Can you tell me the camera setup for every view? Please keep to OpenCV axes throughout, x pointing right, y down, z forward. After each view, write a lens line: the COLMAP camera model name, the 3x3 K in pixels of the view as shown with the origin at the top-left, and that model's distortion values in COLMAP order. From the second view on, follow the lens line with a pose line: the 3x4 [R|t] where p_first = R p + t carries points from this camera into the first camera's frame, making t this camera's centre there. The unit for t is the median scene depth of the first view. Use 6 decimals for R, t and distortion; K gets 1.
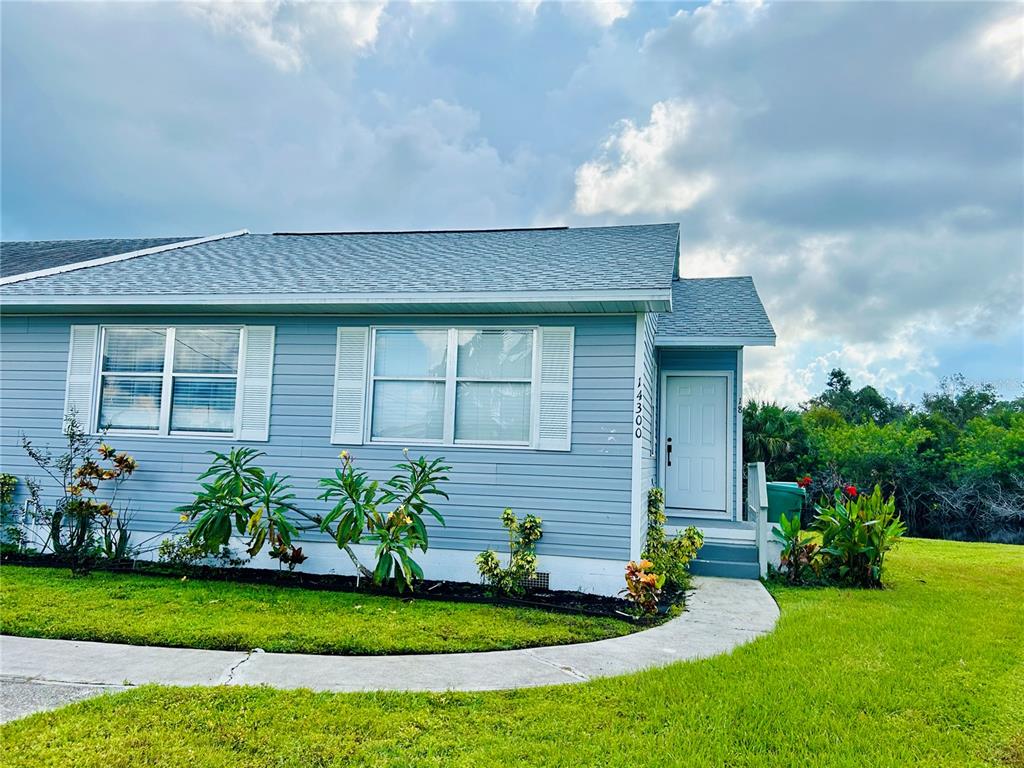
lens RADIAL K [[776.5, 0, 509.6], [0, 776.5, 368.4], [0, 0, 1]] dist [0.005601, -0.008147]
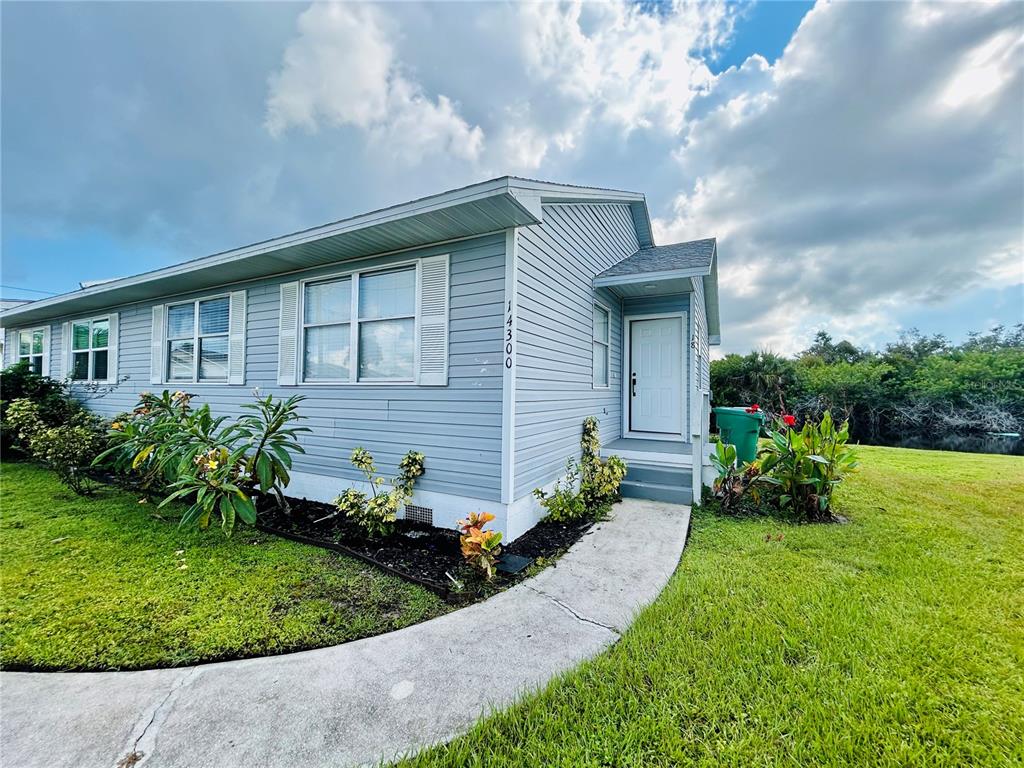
lens RADIAL K [[413.7, 0, 513.1], [0, 413.7, 381.9], [0, 0, 1]] dist [0.001503, 0.000818]
pose [[0.969395, -0.032329, -0.243369, 0.223016], [0.053246, 0.995383, 0.079865, 0.052238], [0.239664, -0.090379, 0.966640, 0.417181]]
